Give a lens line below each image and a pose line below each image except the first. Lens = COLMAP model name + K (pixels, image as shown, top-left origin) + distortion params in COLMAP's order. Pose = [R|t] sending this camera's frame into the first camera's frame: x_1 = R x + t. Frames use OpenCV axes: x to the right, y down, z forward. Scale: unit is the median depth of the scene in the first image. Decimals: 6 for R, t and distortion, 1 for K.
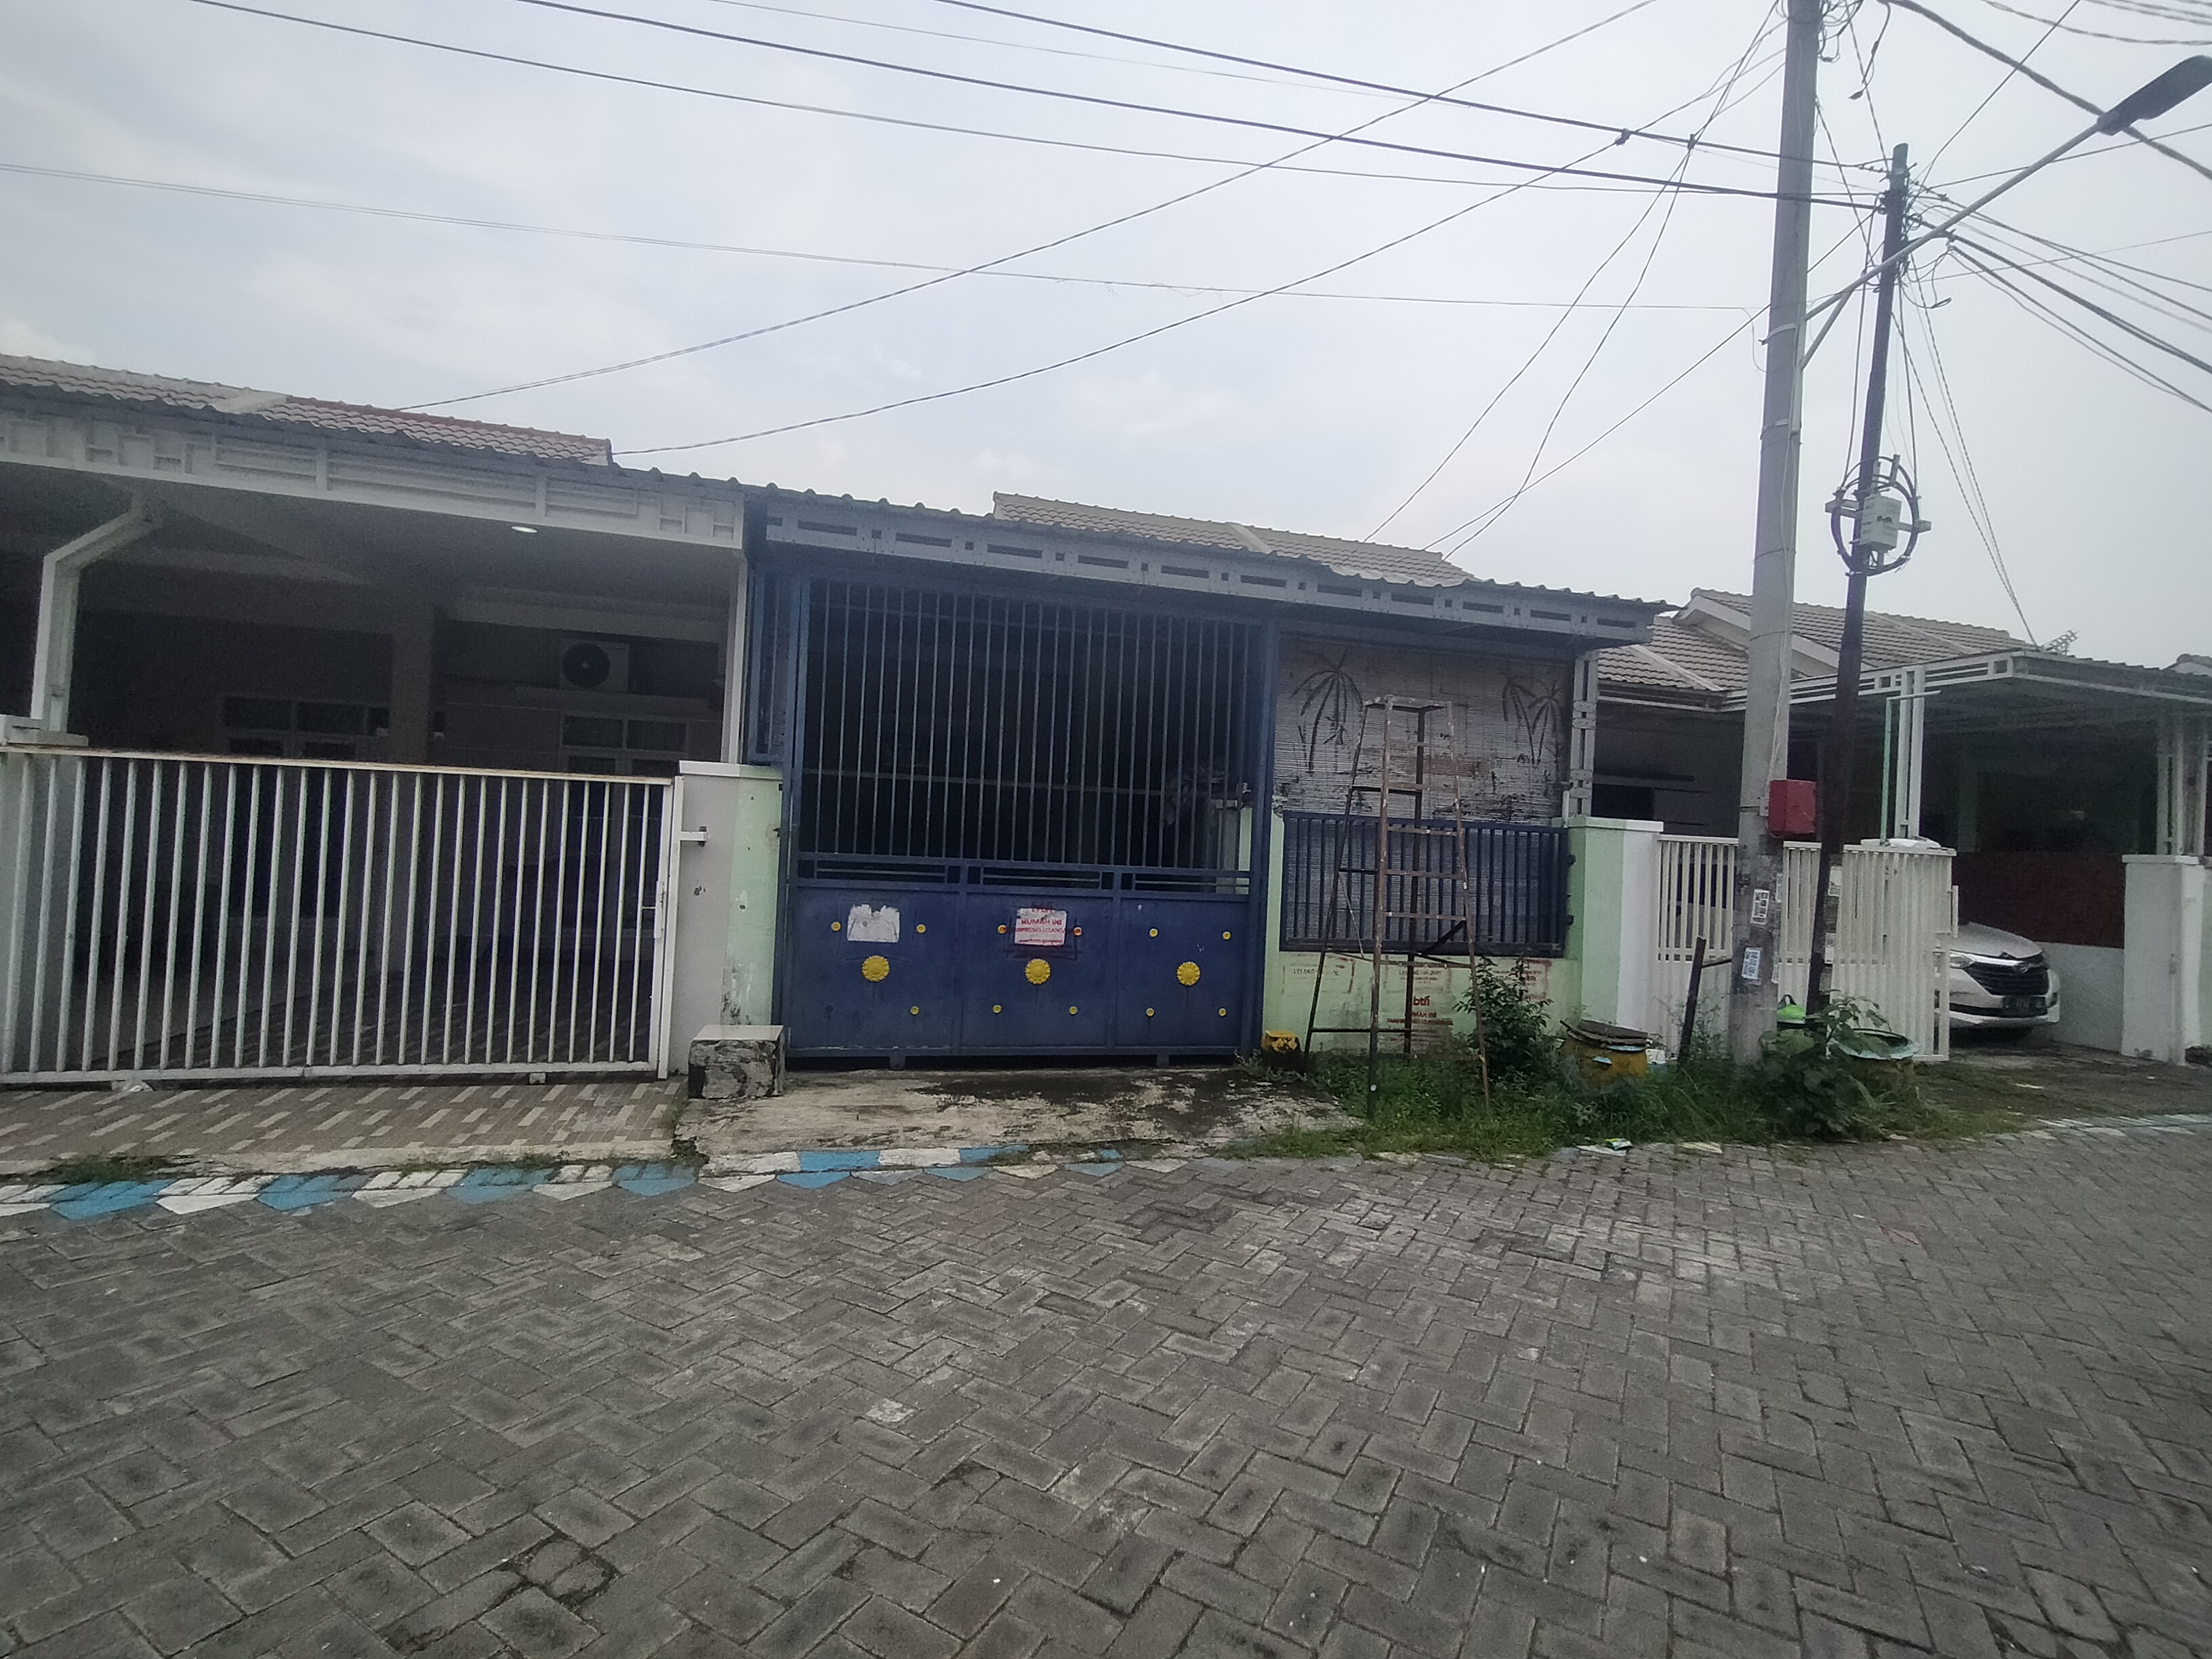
lens RADIAL K [[1013.0, 0, 1113.8], [0, 1013.0, 838.0], [0, 0, 1]] dist [0.004014, -0.000259]
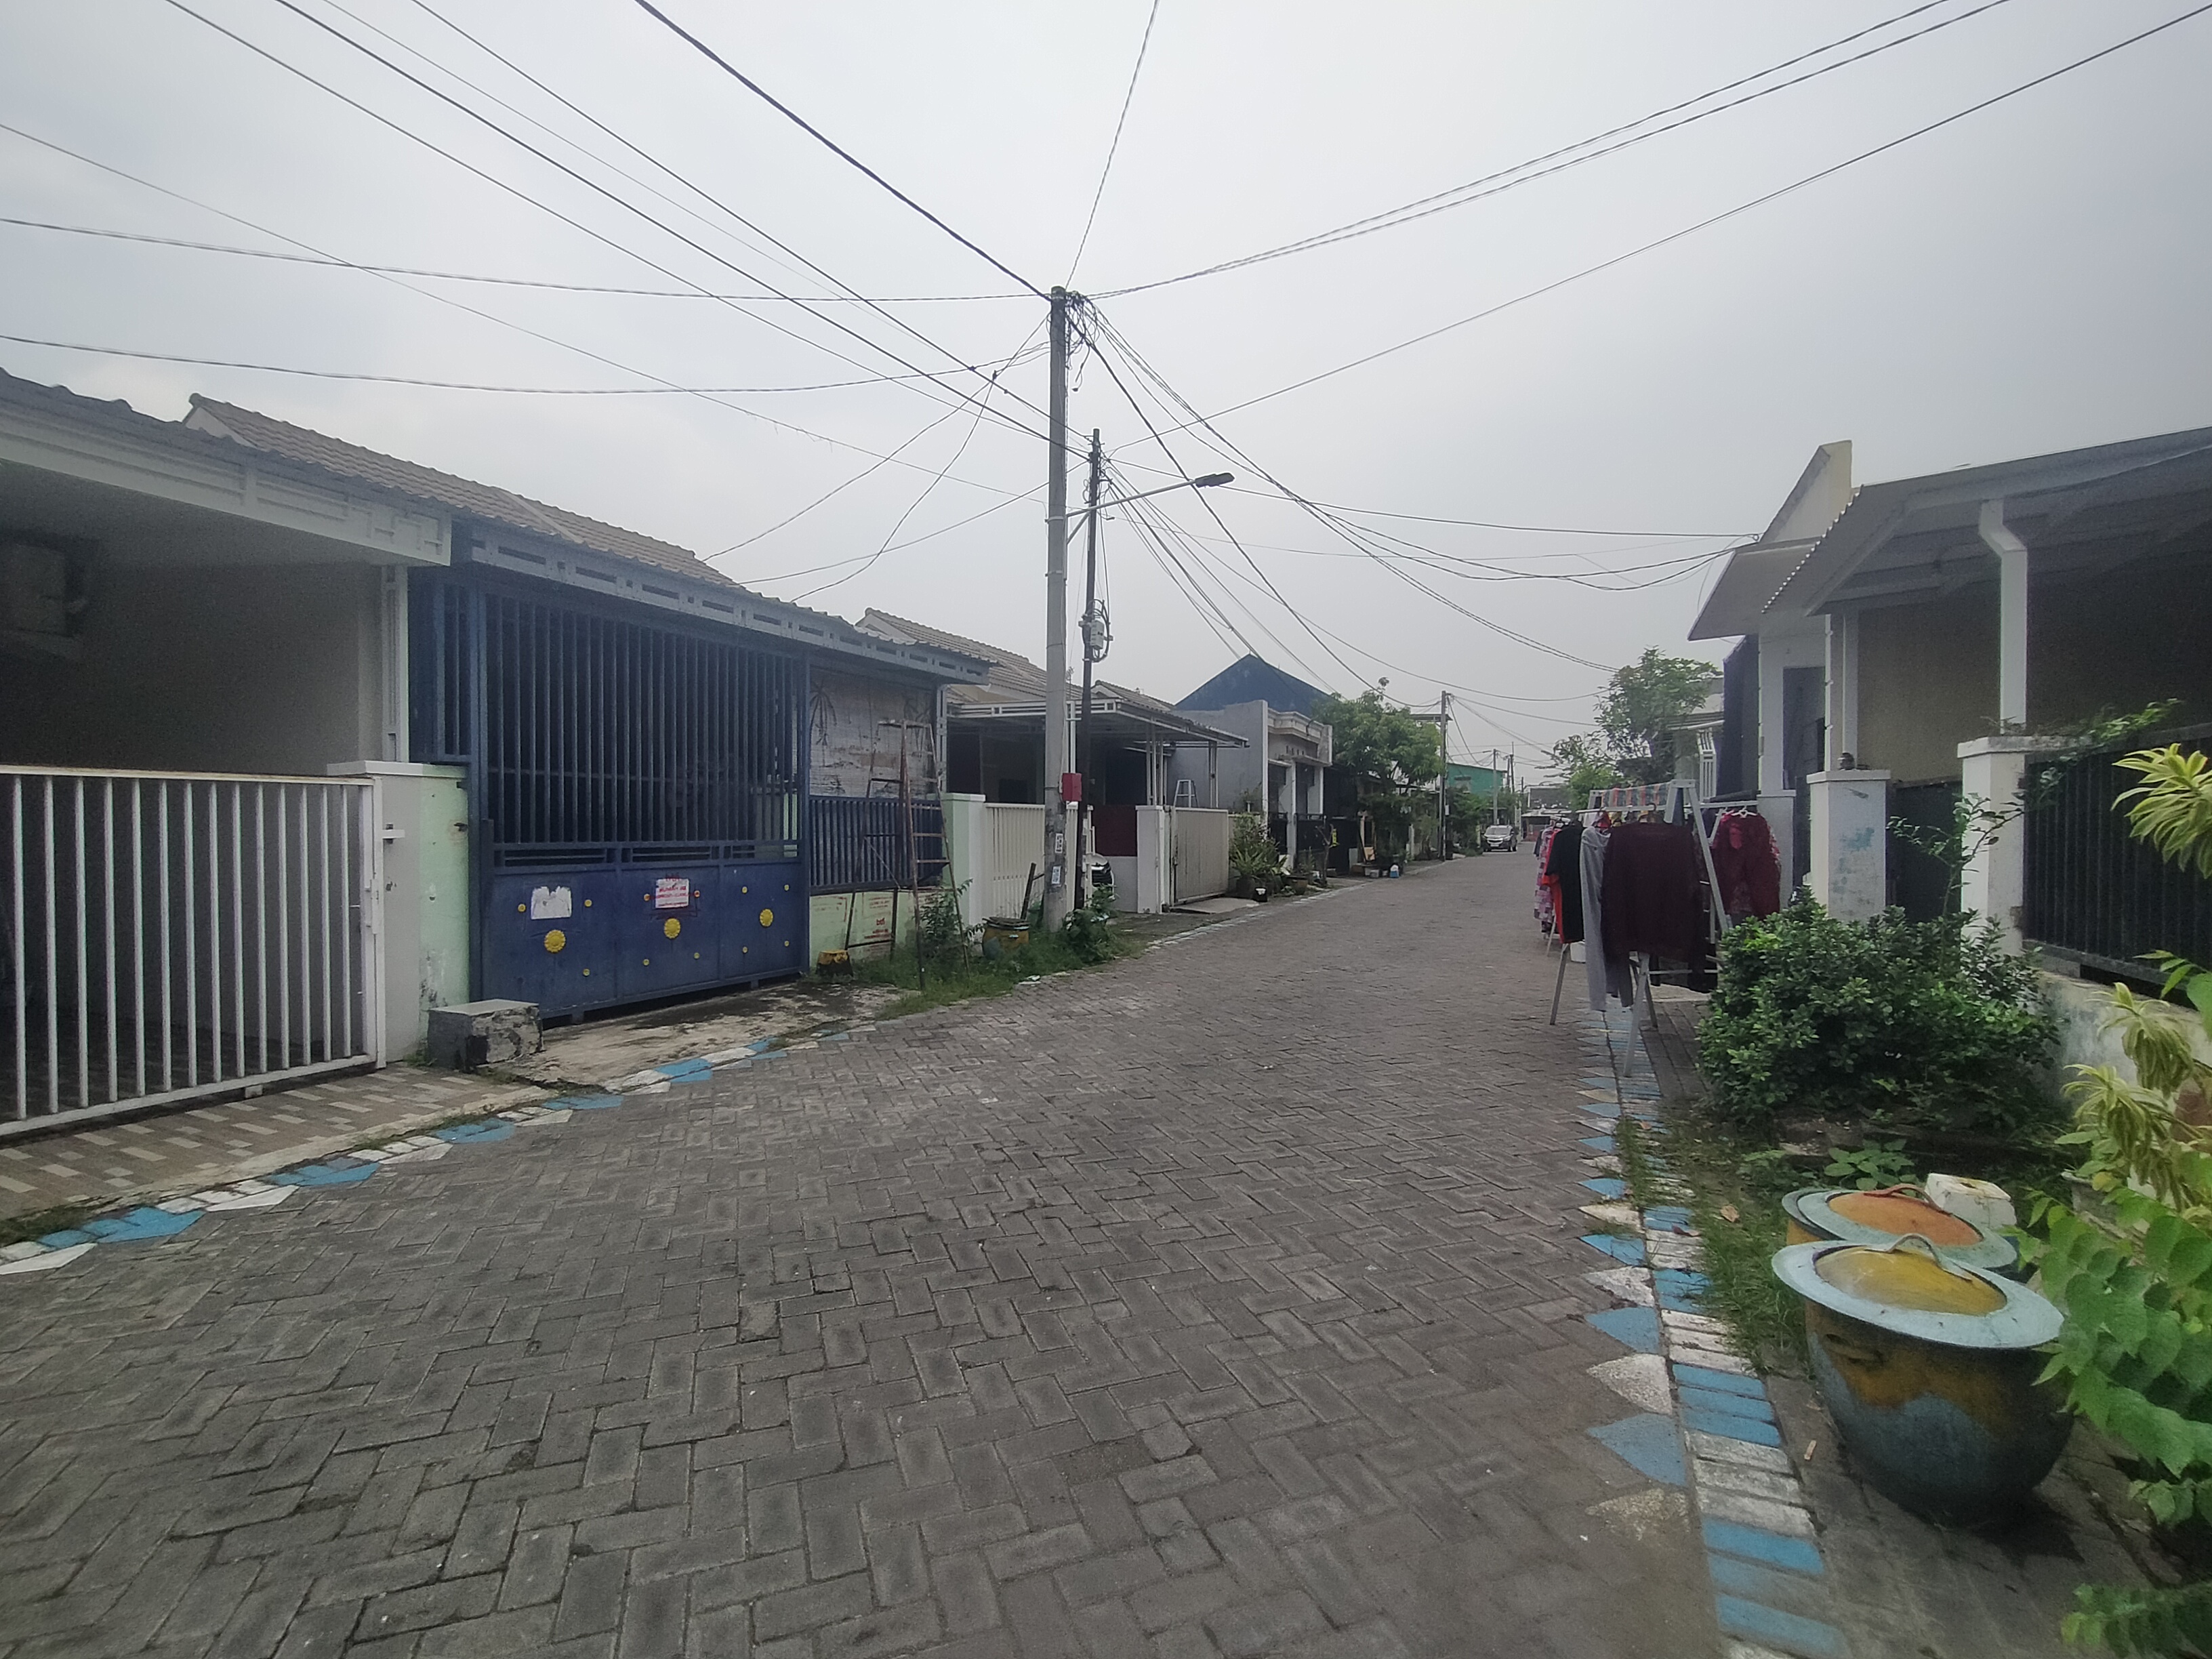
lens RADIAL K [[1022.6, 0, 1111.9], [0, 1022.6, 845.7], [0, 0, 1]] dist [0.002859, 0.001480]
pose [[0.633033, -0.060290, 0.771774, -0.728104], [0.027116, 0.998078, 0.055727, -0.026954], [-0.773650, -0.014350, 0.633451, -0.226231]]
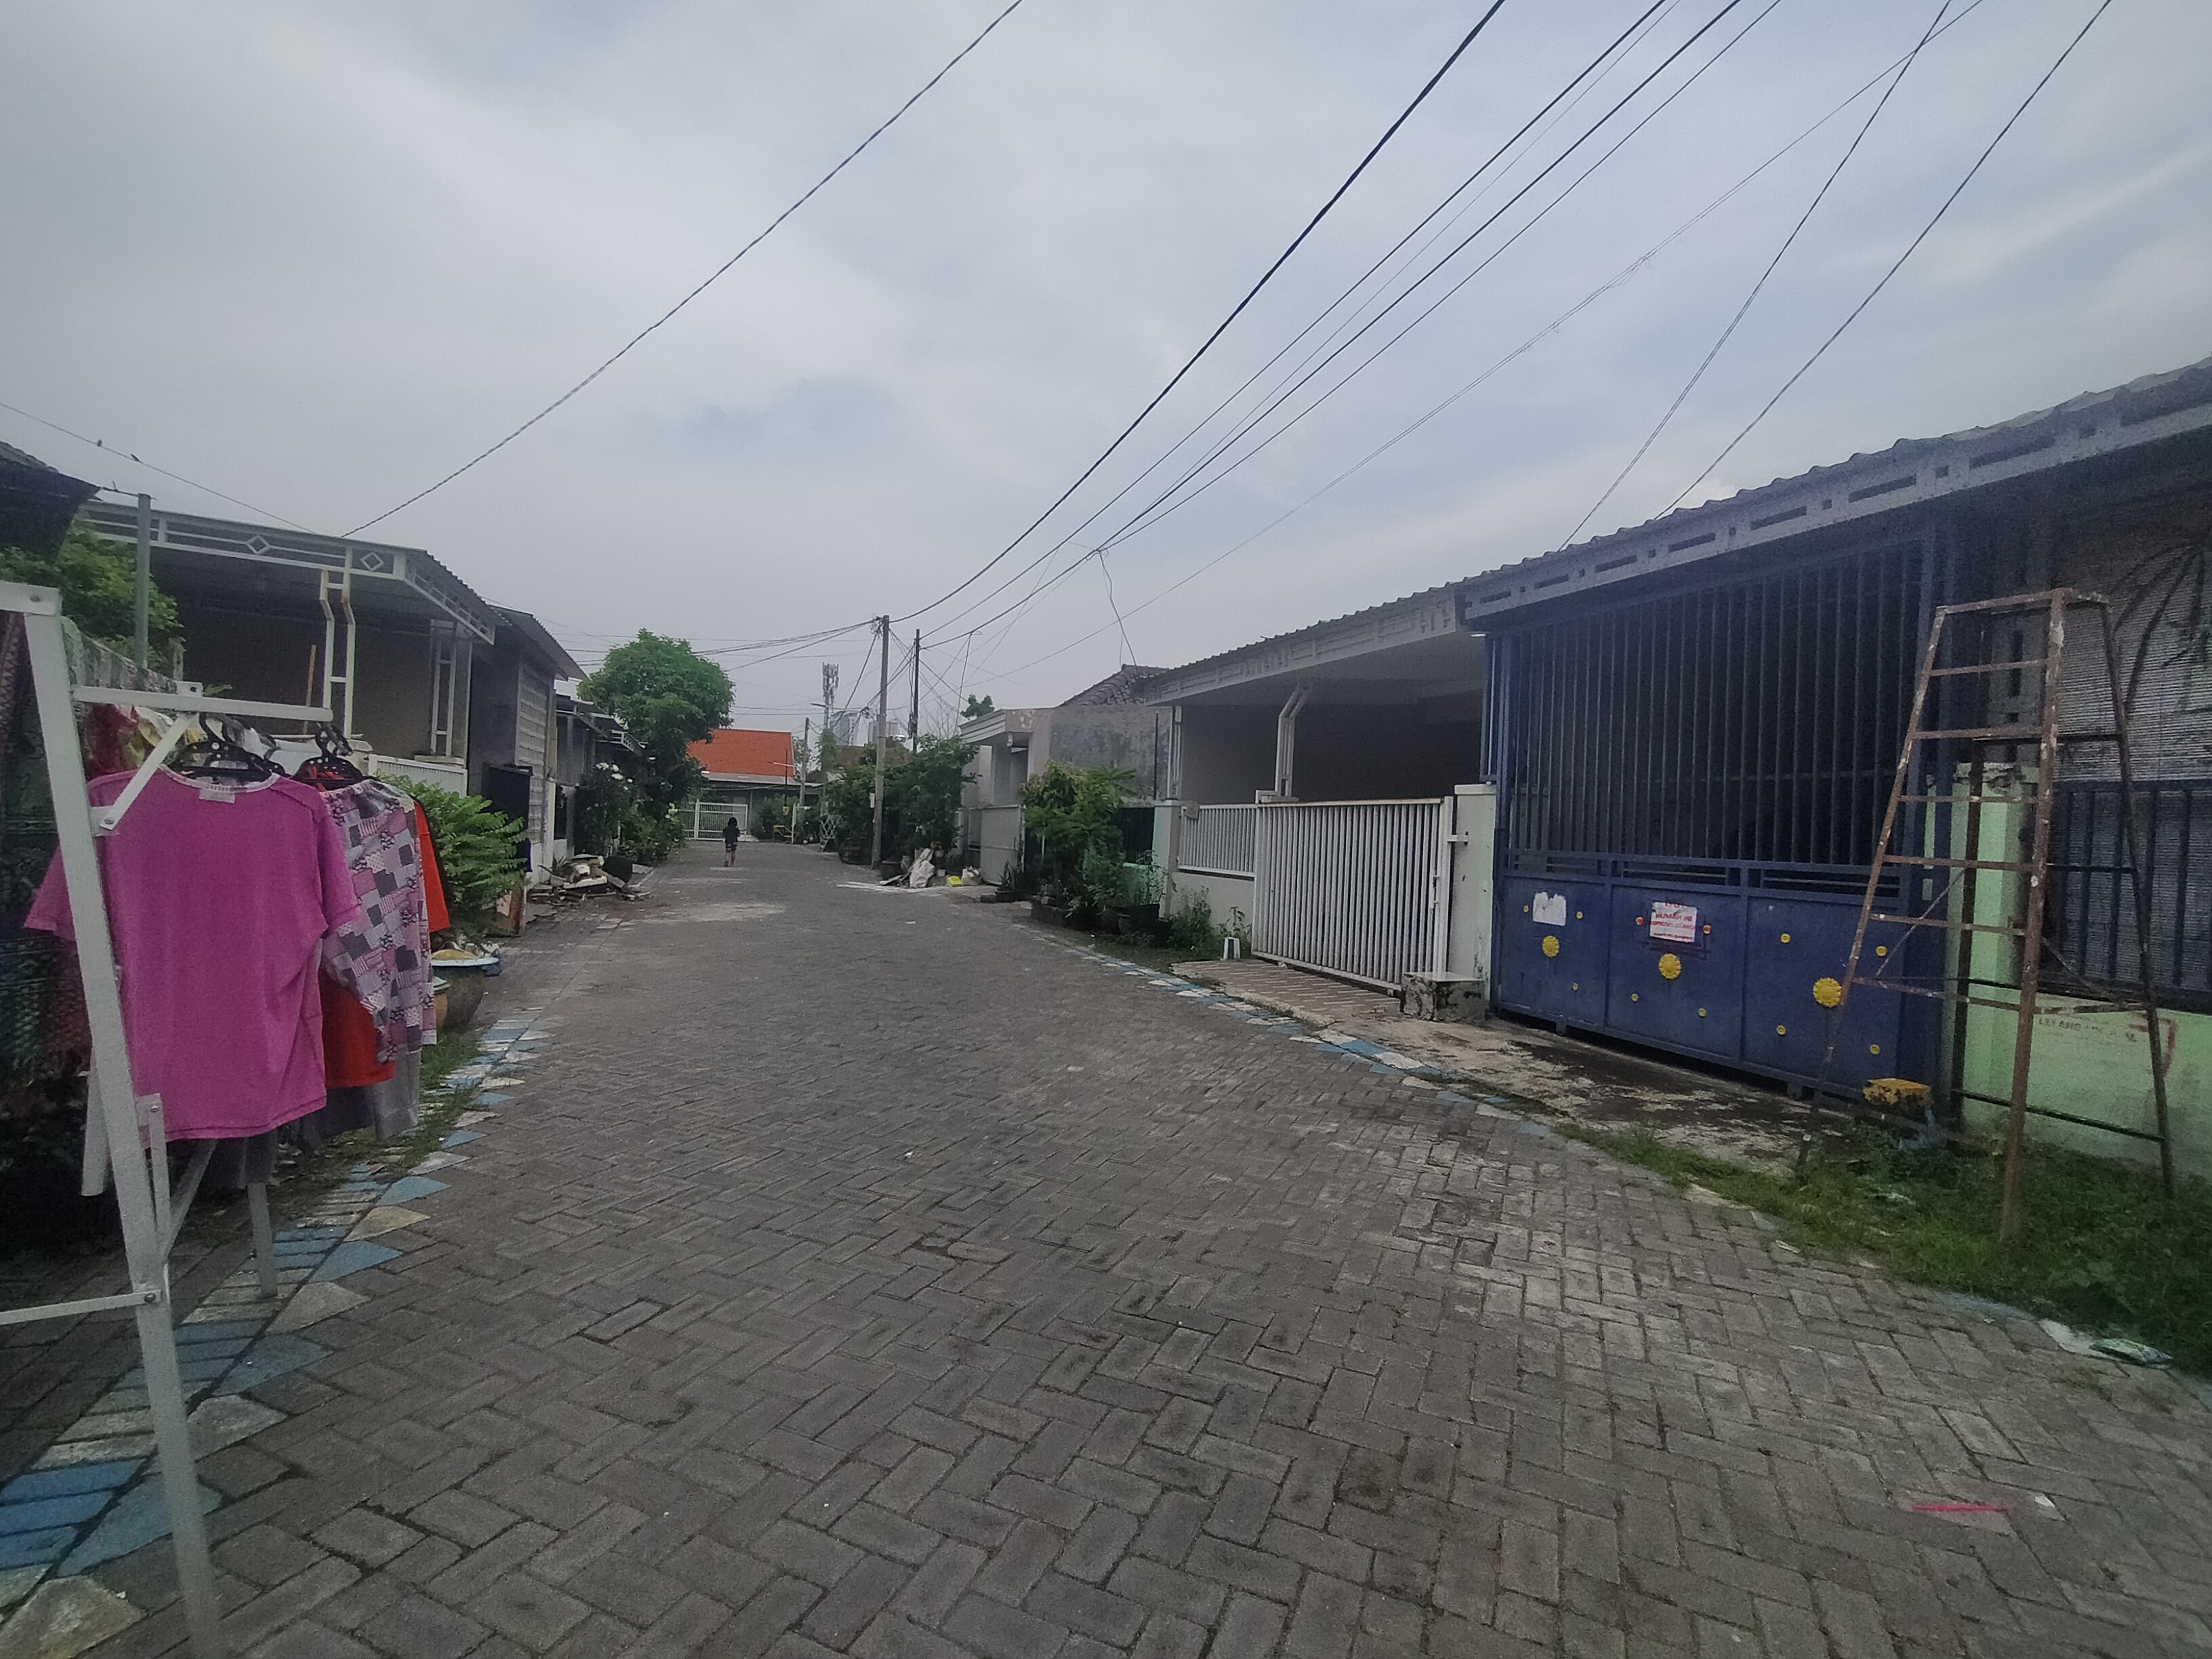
lens RADIAL K [[1005.5, 0, 1102.1], [0, 1005.5, 831.3], [0, 0, 1]] dist [0.020443, -0.000508]
pose [[0.102661, -0.036833, -0.994034, 0.890567], [-0.024462, 0.998918, -0.039541, 0.054188], [0.994416, 0.028376, 0.101649, 0.357548]]
